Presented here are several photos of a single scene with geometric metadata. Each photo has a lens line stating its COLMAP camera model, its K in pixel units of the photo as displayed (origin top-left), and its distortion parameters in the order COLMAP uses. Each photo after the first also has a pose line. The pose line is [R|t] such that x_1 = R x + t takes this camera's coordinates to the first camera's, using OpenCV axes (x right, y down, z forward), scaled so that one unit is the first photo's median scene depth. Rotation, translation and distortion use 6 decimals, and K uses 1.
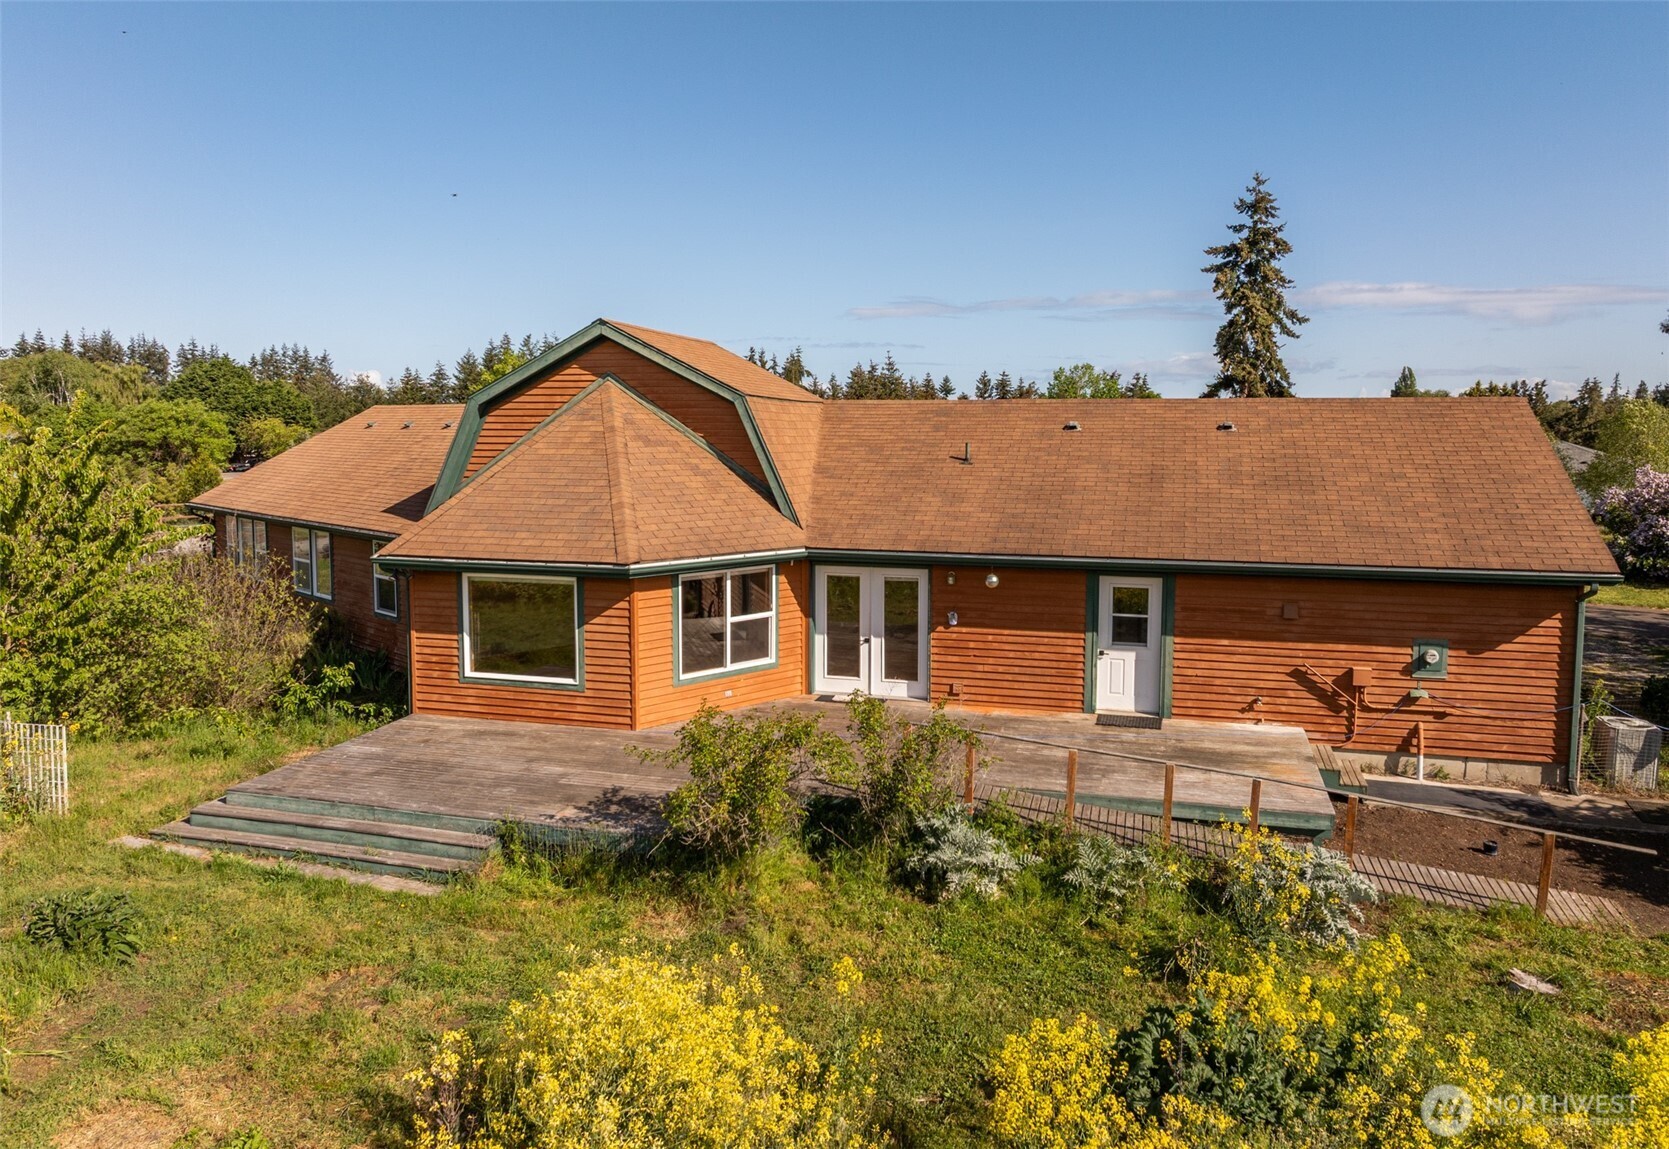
lens RADIAL K [[1176.5, 0, 829.0], [0, 1176.5, 522.5], [0, 0, 1]] dist [-0.020506, 0.000620]
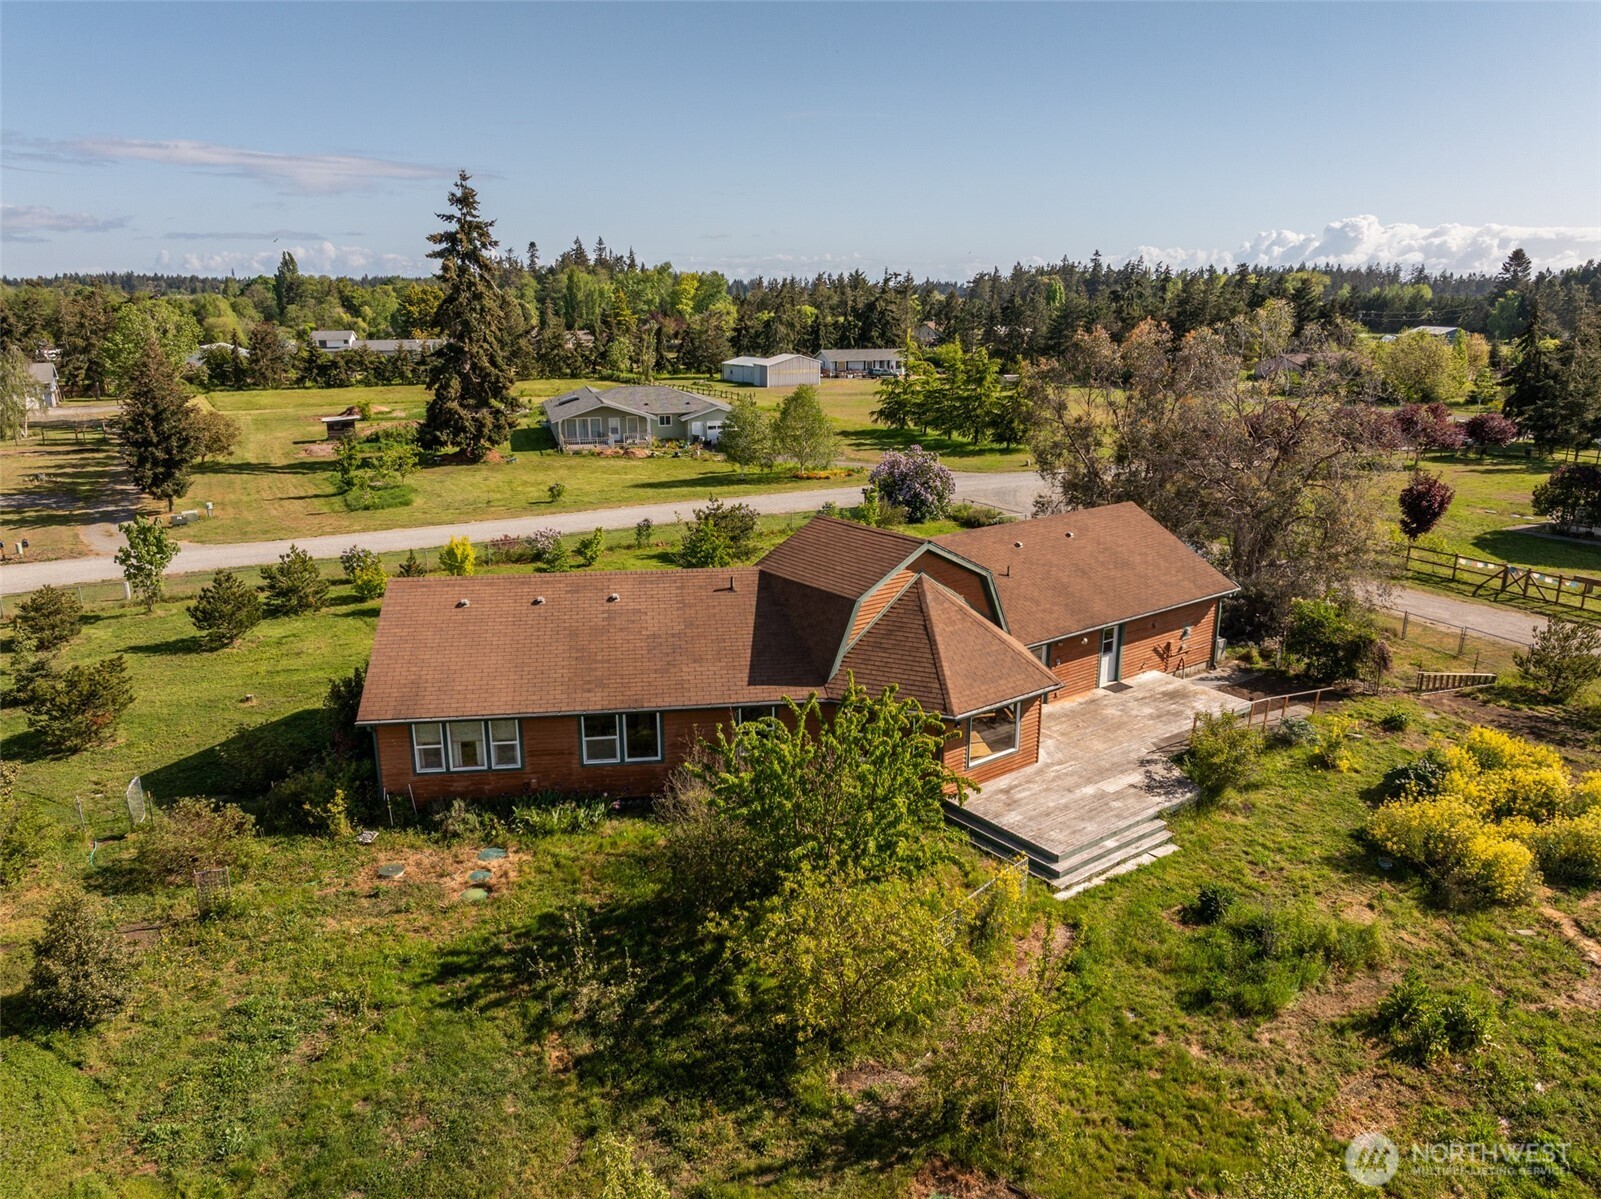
lens RADIAL K [[1122.0, 0, 798.4], [0, 1122.0, 599.7], [0, 0, 1]] dist [-0.018494, 0.003644]
pose [[0.604791, -0.215665, 0.766627, -1.573611], [0.068259, 0.973129, 0.219909, -0.463002], [-0.793454, -0.080669, 0.603261, 0.194924]]
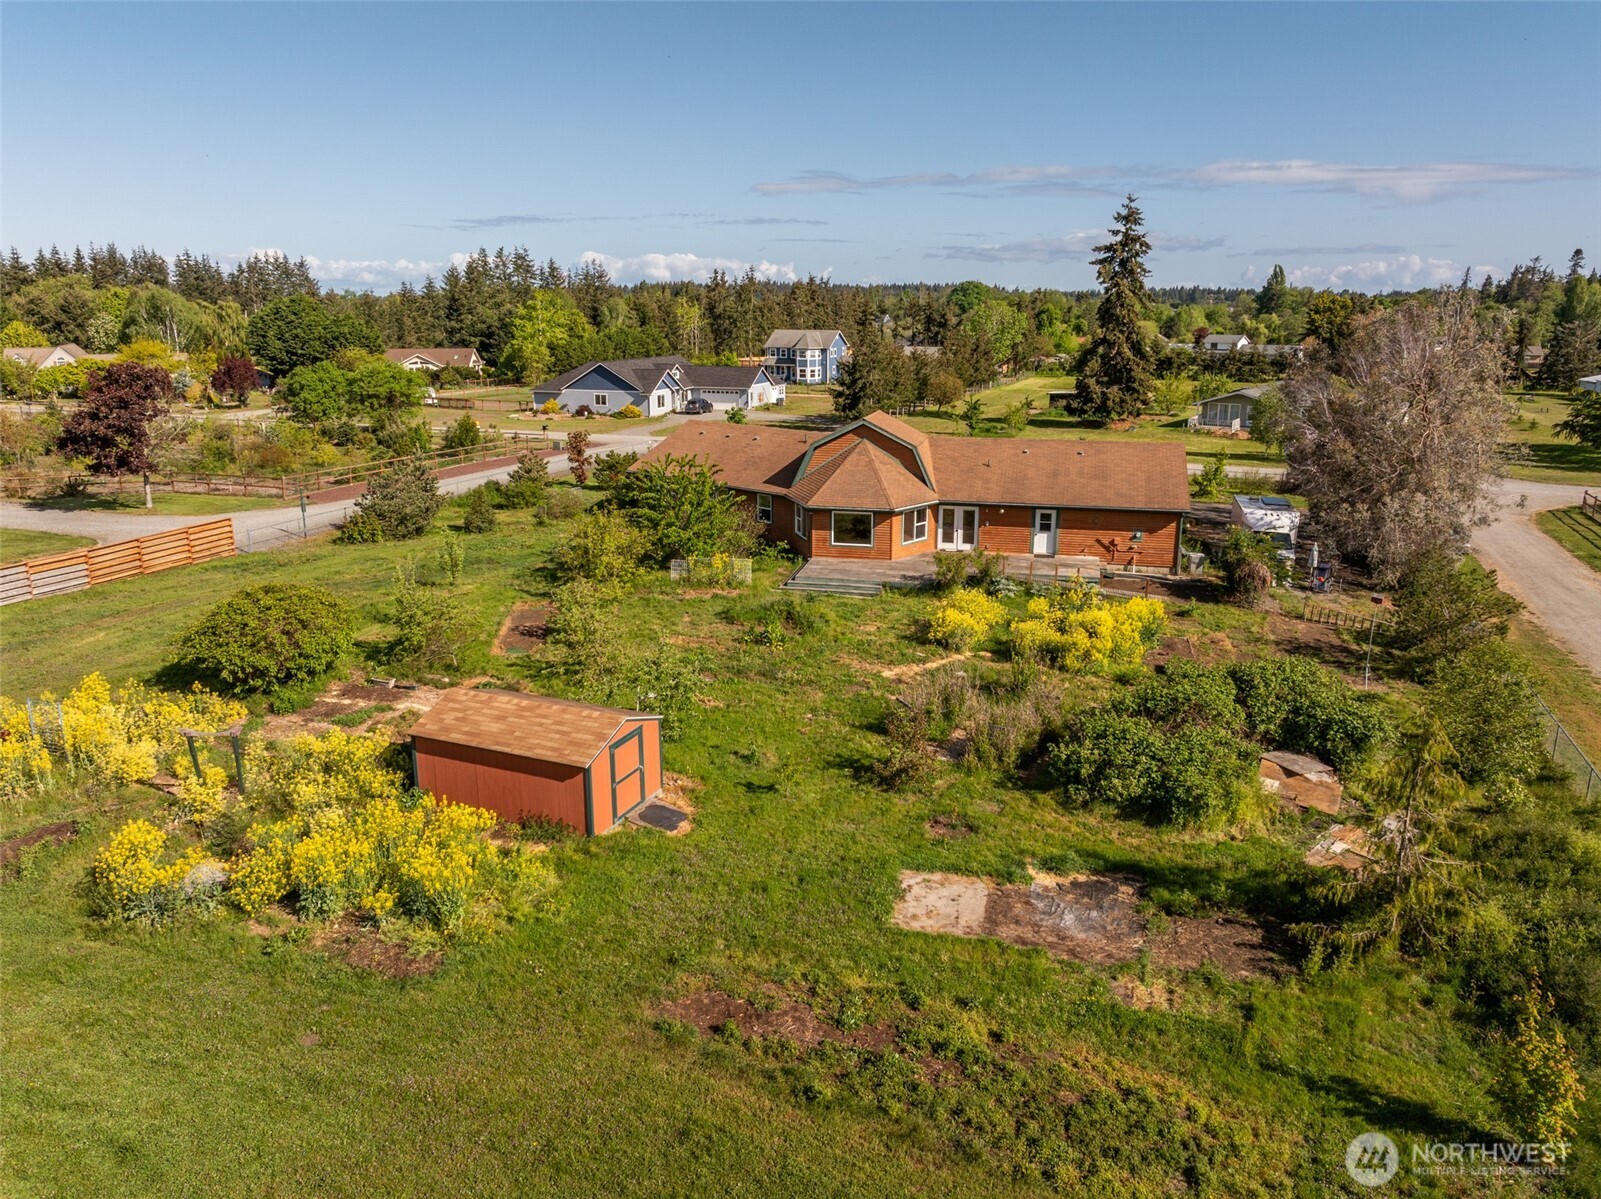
lens RADIAL K [[1122.0, 0, 798.4], [0, 1122.0, 599.7], [0, 0, 1]] dist [-0.018494, 0.003644]
pose [[0.998506, -0.015143, 0.052500, -0.512823], [0.005697, 0.984448, 0.175585, -0.224930], [-0.054342, -0.175024, 0.983063, -1.766159]]
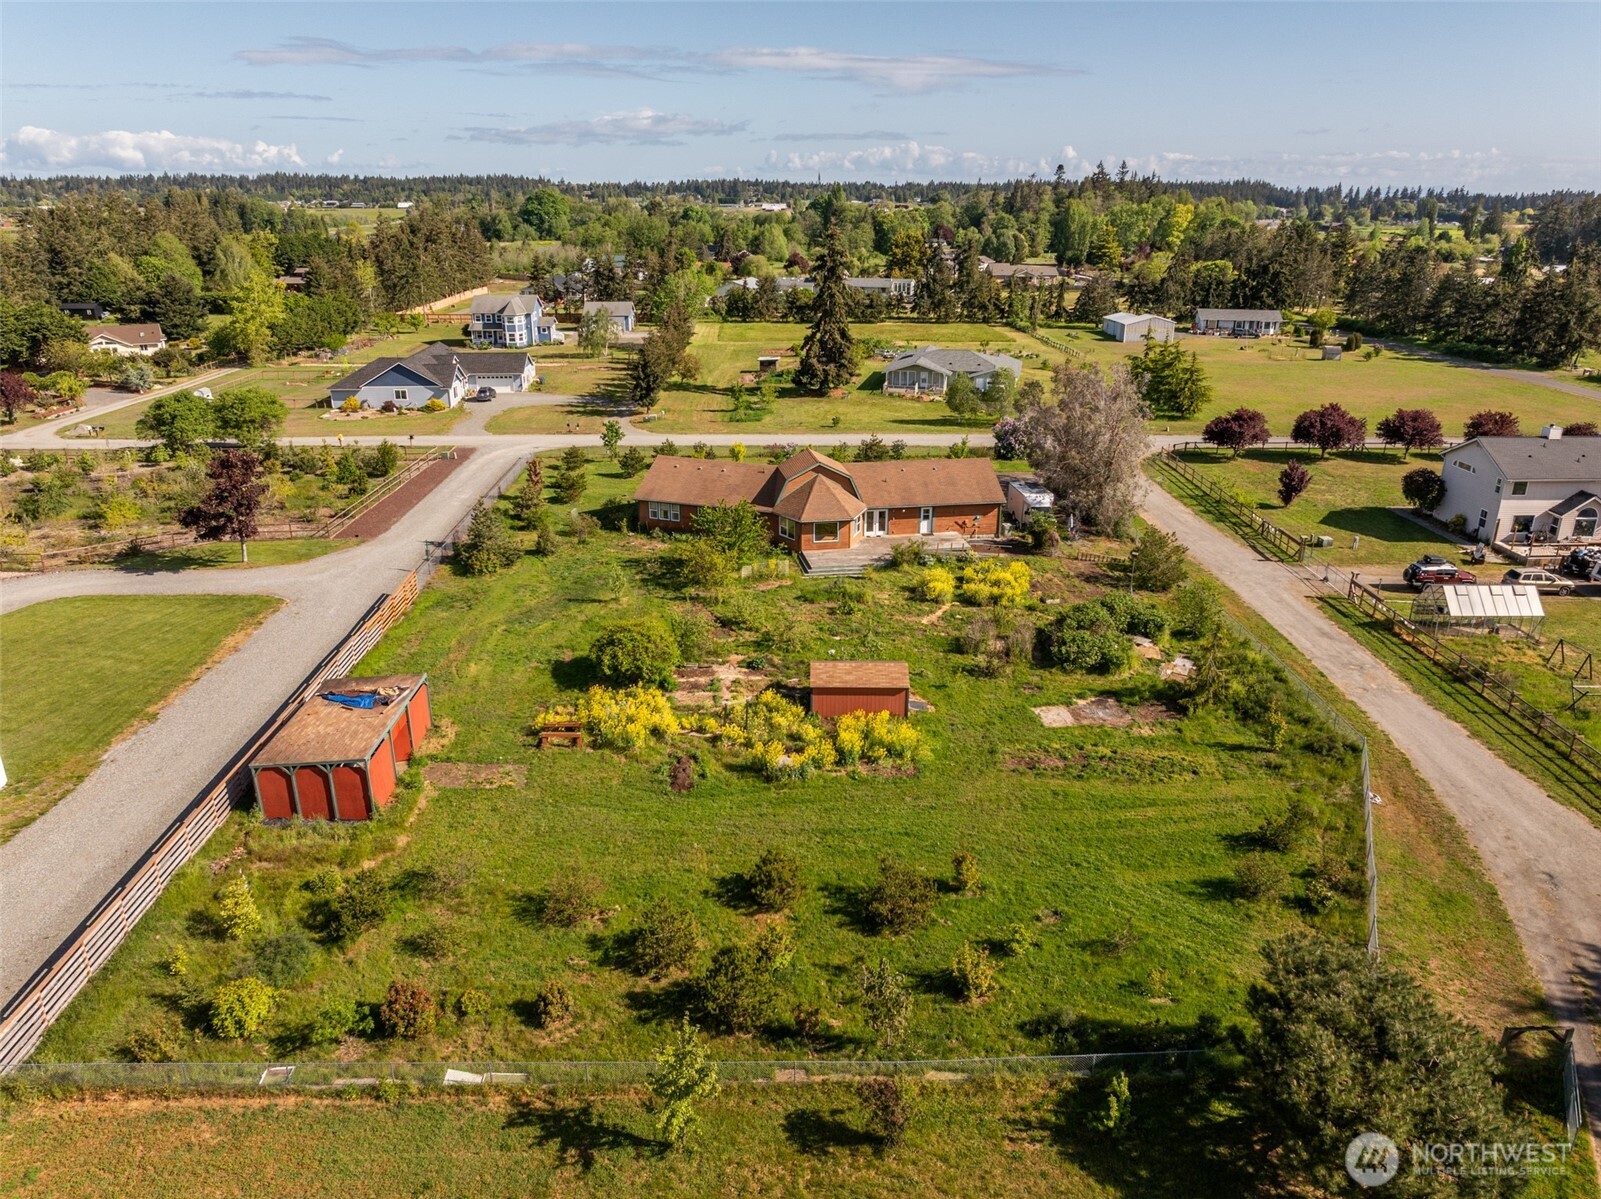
lens RADIAL K [[1122.0, 0, 798.4], [0, 1122.0, 599.7], [0, 0, 1]] dist [-0.018494, 0.003644]
pose [[0.902451, -0.149378, 0.404065, -2.167155], [0.036244, 0.960960, 0.274305, -0.878885], [-0.429265, -0.232902, 0.872633, -2.969332]]
